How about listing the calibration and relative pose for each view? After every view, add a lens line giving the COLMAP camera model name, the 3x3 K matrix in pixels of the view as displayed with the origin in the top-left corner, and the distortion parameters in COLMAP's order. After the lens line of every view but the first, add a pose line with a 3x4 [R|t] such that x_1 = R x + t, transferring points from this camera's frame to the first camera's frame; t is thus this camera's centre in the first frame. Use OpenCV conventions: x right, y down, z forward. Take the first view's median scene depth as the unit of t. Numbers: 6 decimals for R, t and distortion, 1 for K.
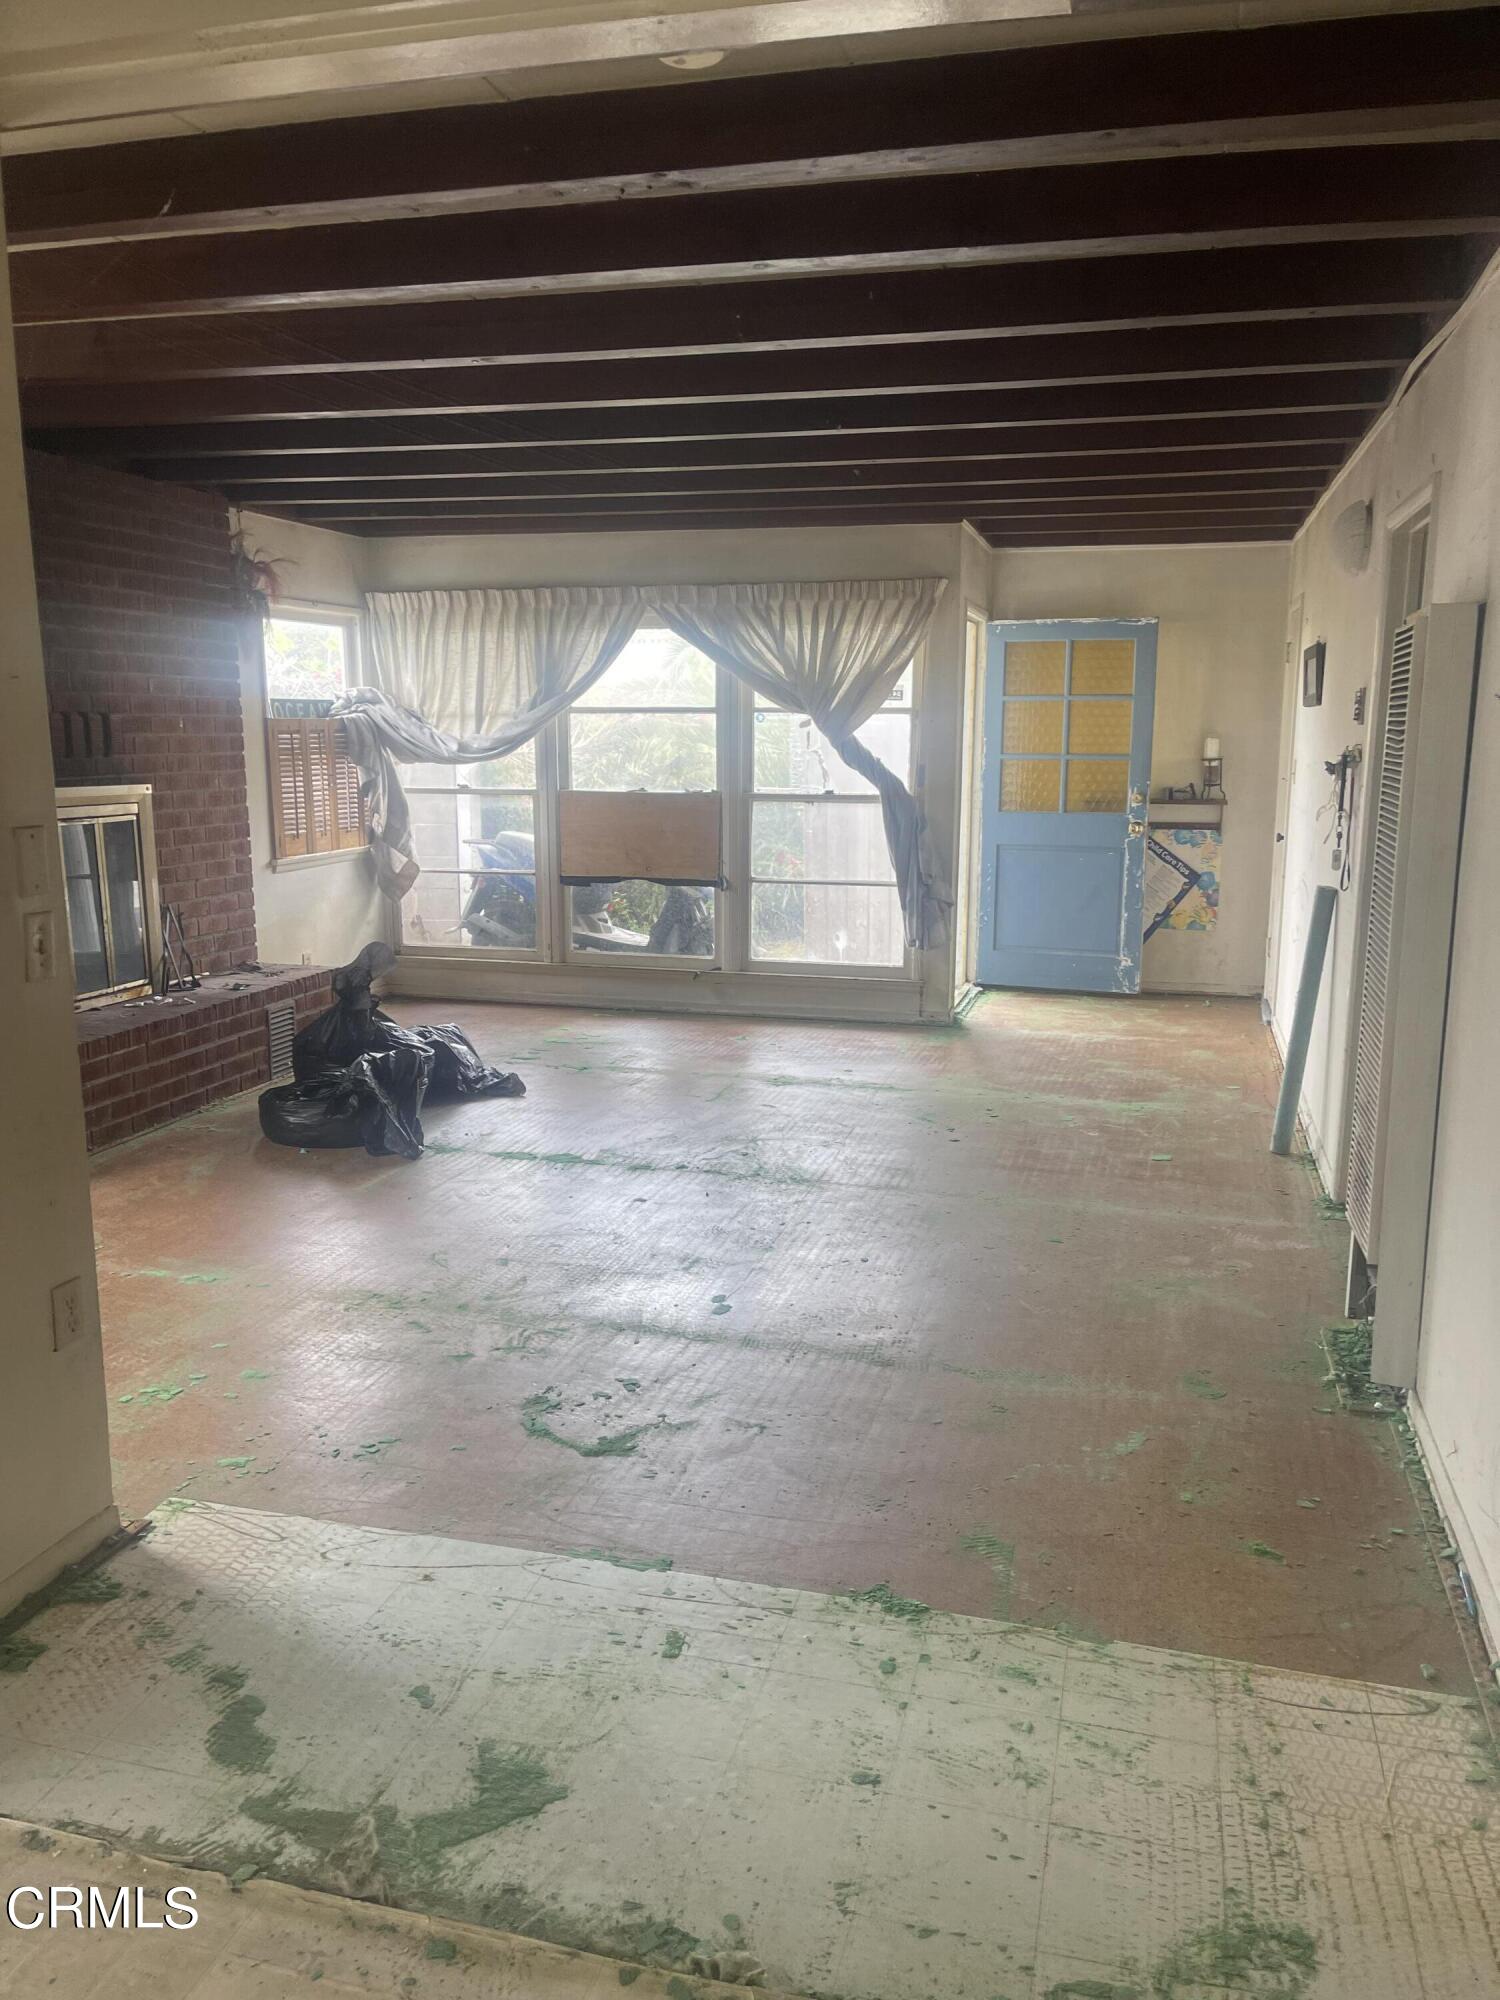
lens RADIAL K [[1497.5, 0, 751.9], [0, 1497.5, 1011.8], [0, 0, 1]] dist [0.094292, -0.142121]
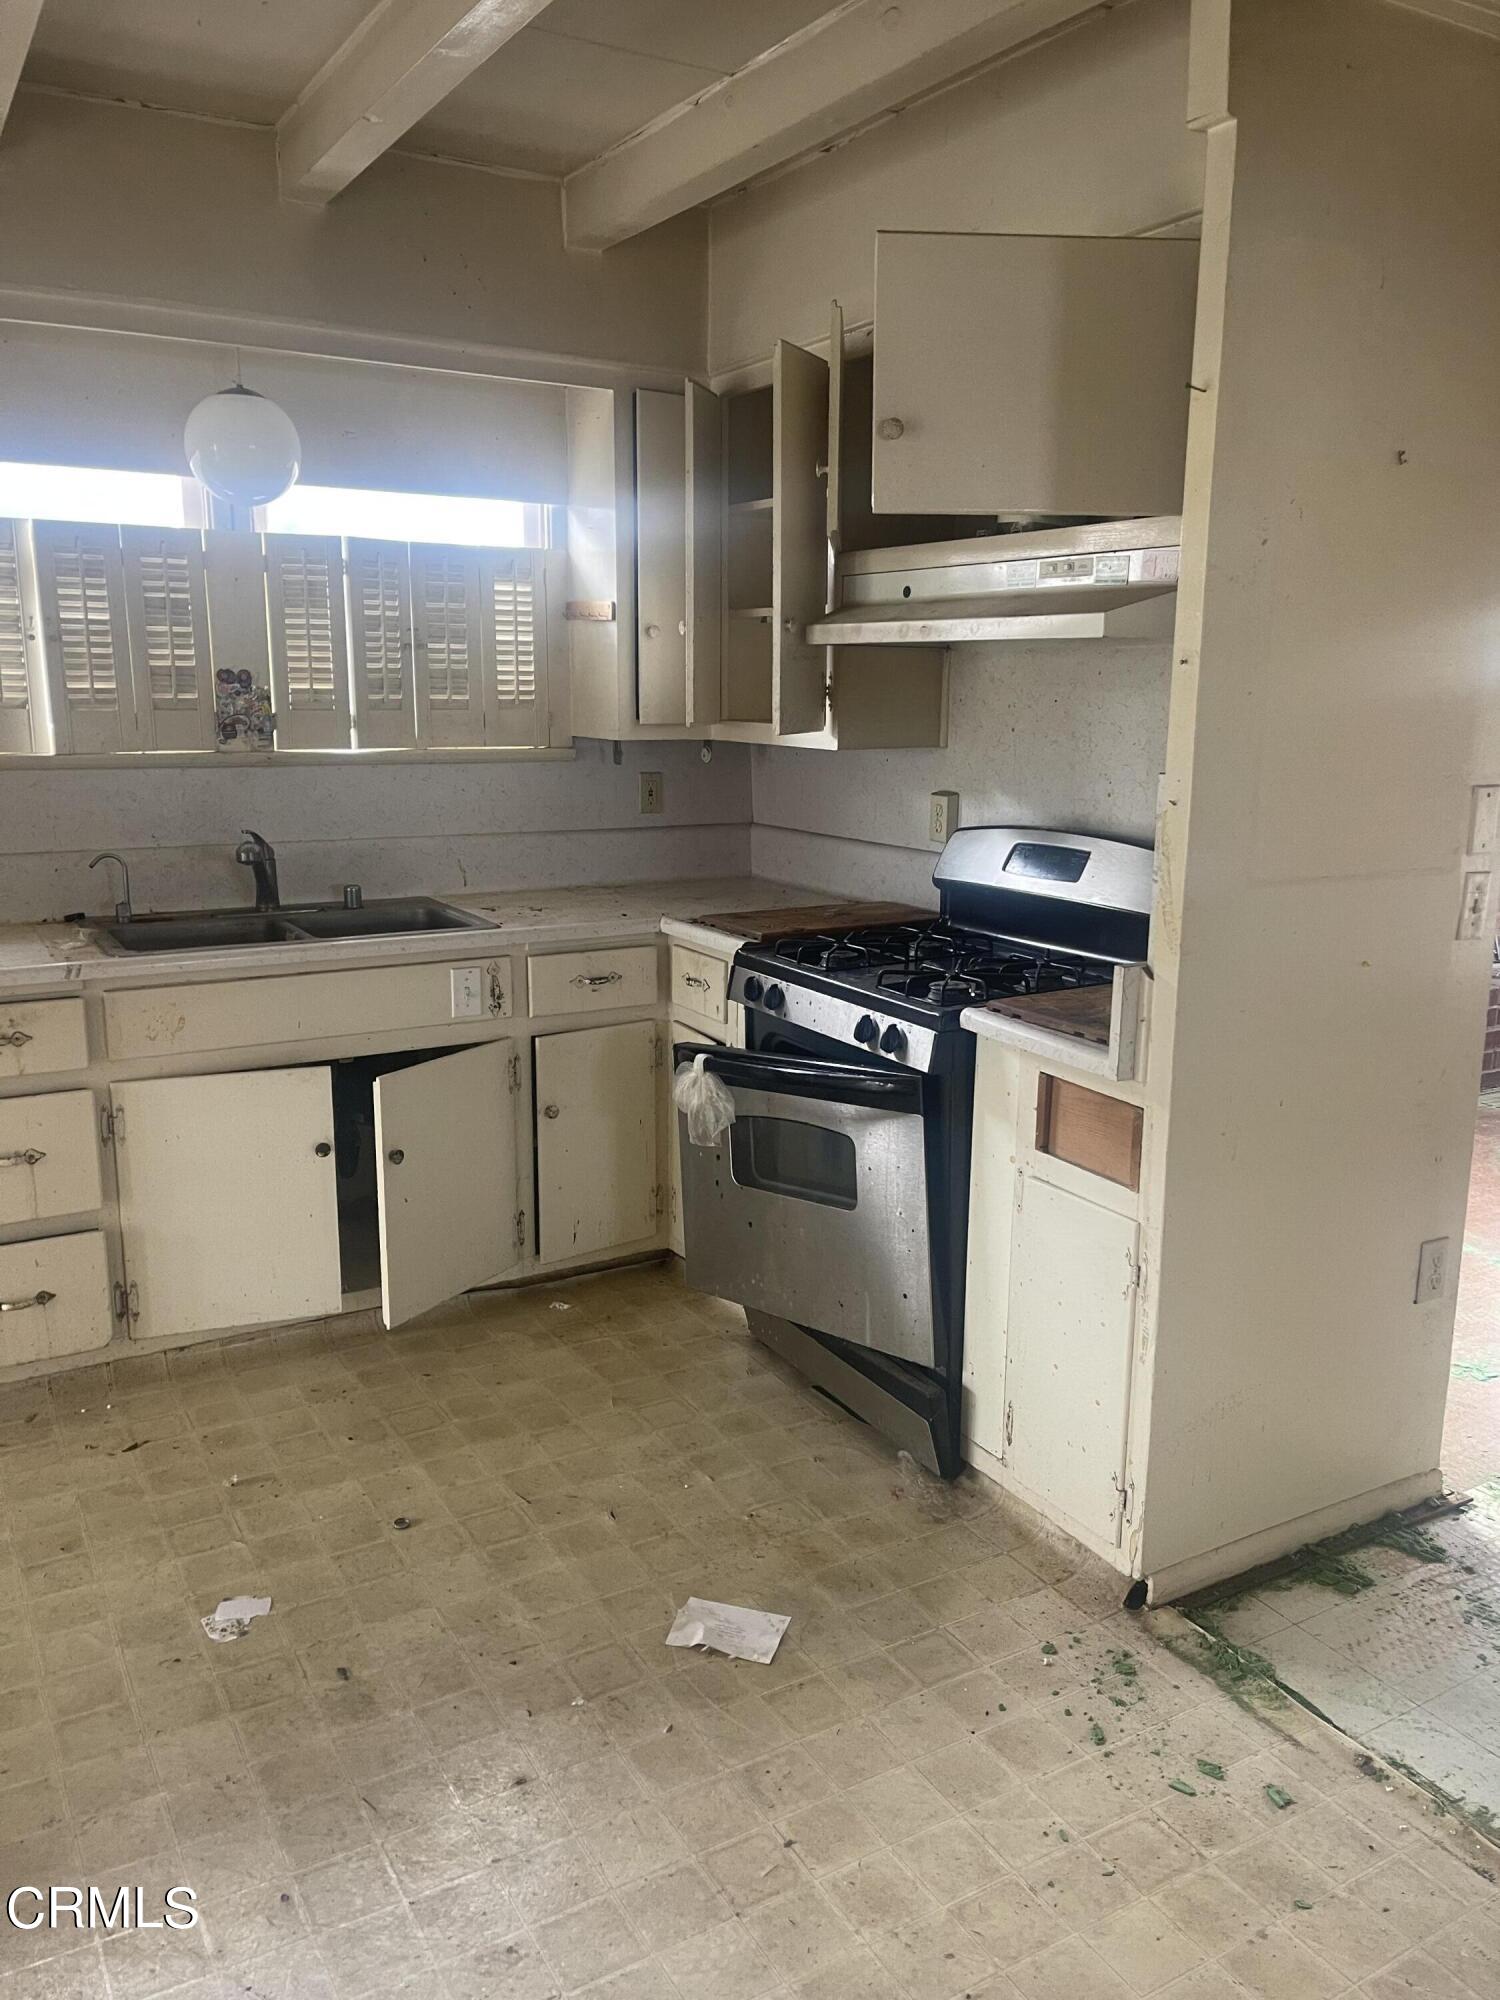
lens RADIAL K [[1497.5, 0, 751.9], [0, 1497.5, 1011.8], [0, 0, 1]] dist [0.094292, -0.142121]
pose [[0.705025, 0.156651, -0.691665, -0.111030], [-0.138068, 0.986956, 0.082794, 0.009393], [0.695613, 0.037125, 0.717457, -0.047258]]
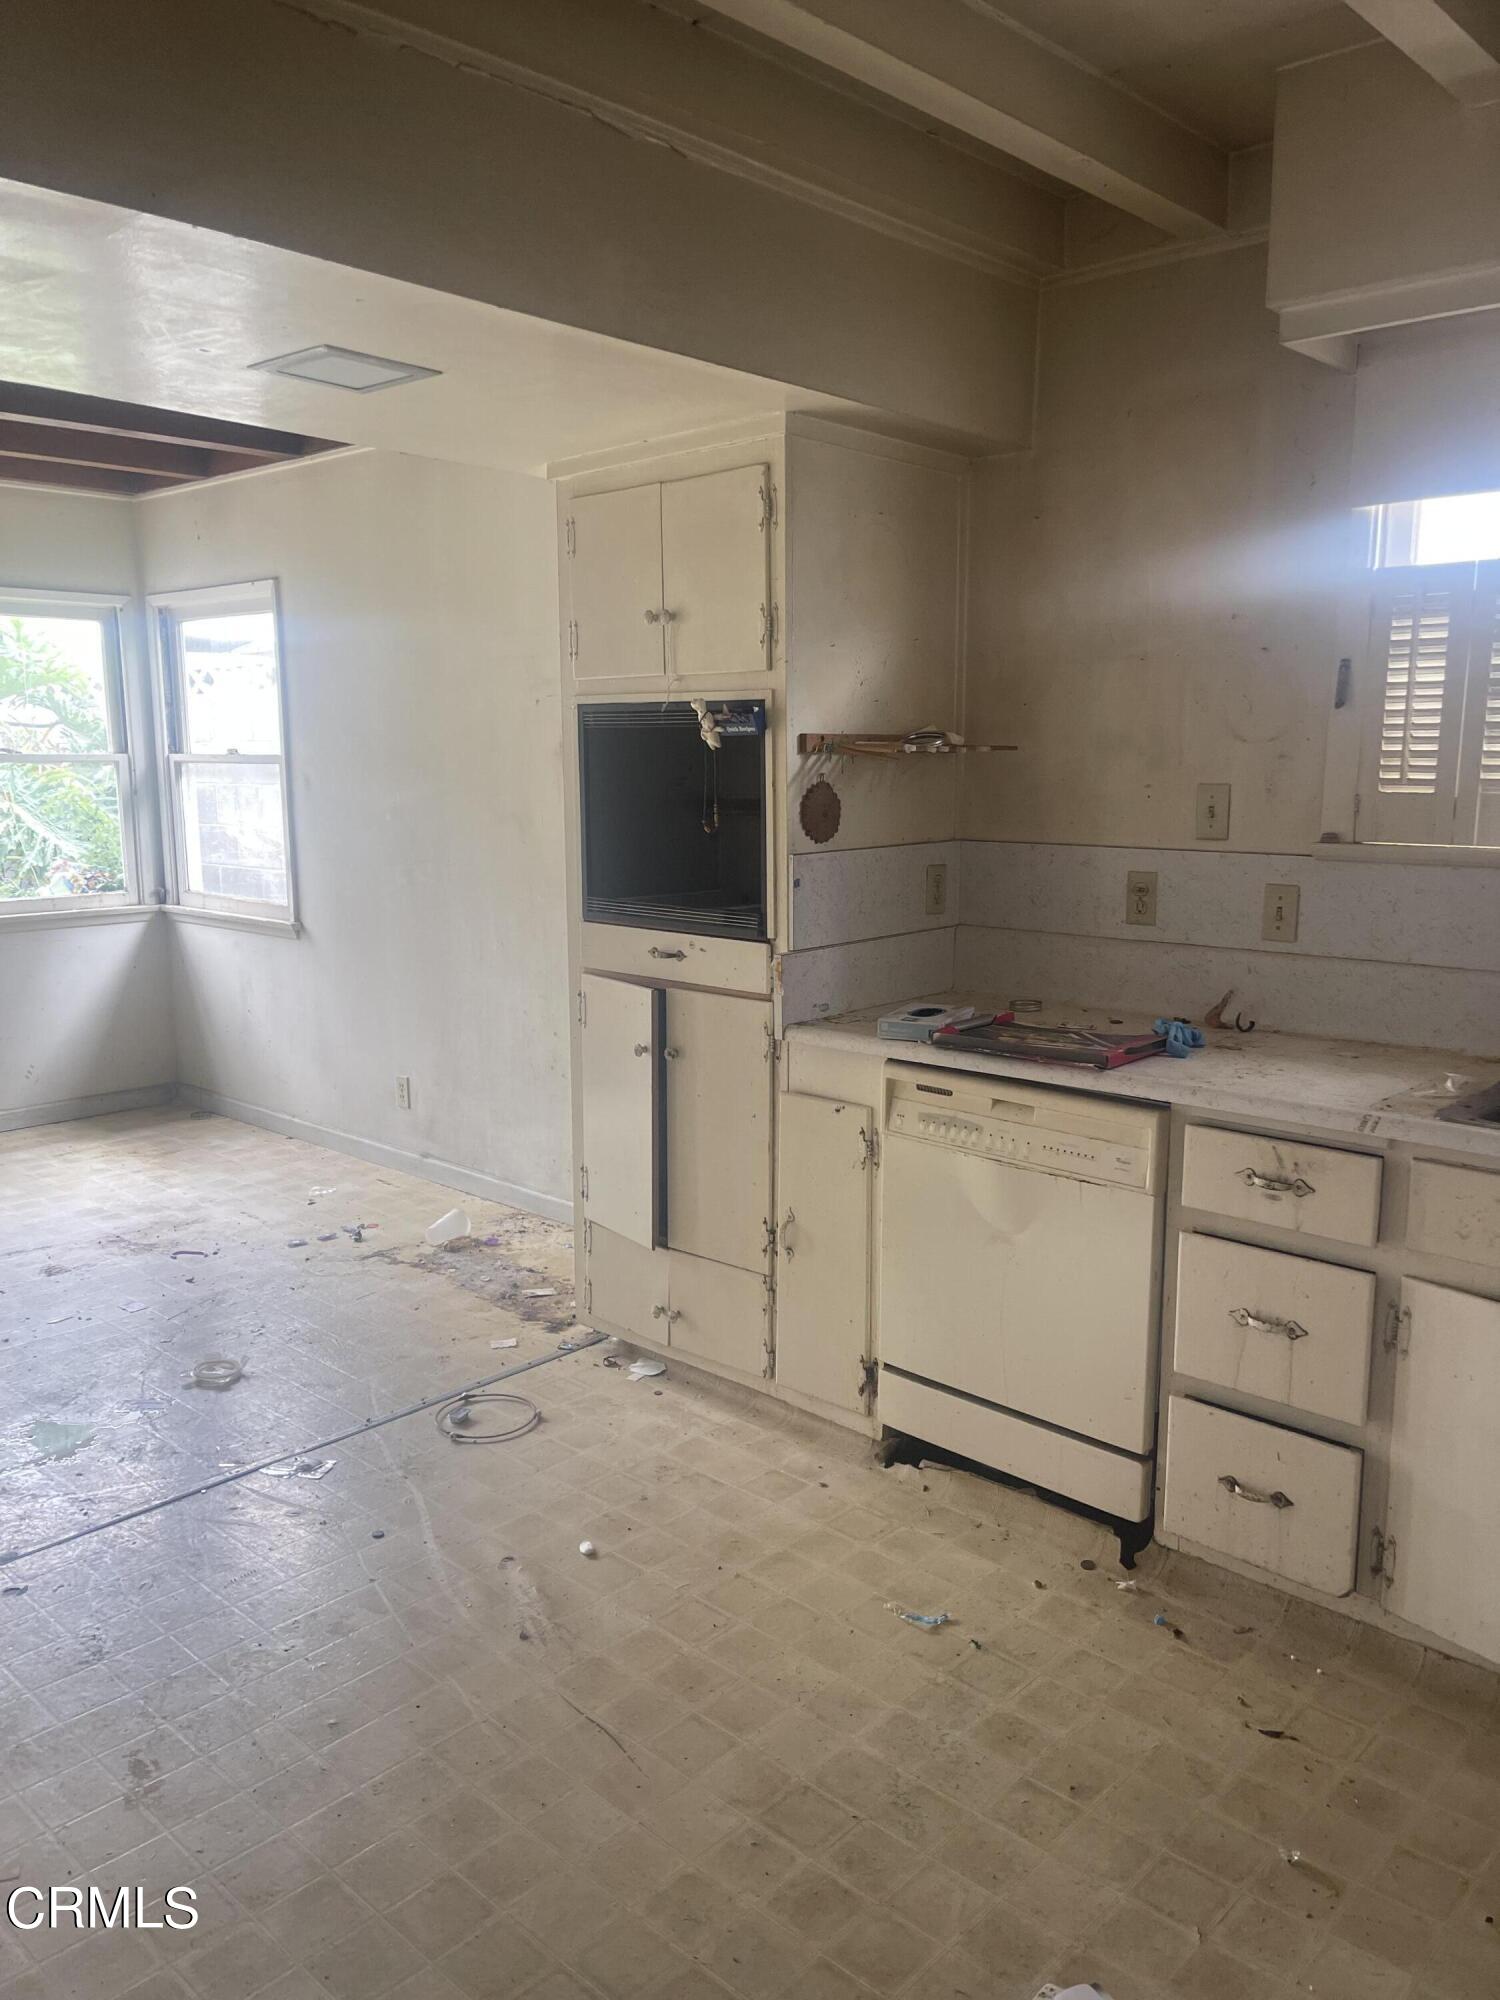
lens RADIAL K [[1497.5, 0, 751.9], [0, 1497.5, 1011.8], [0, 0, 1]] dist [0.094292, -0.142121]
pose [[-0.477241, 0.151138, -0.865678, -0.340349], [-0.155688, 0.954974, 0.252558, -0.095233], [0.864871, 0.255307, -0.432222, 0.507879]]
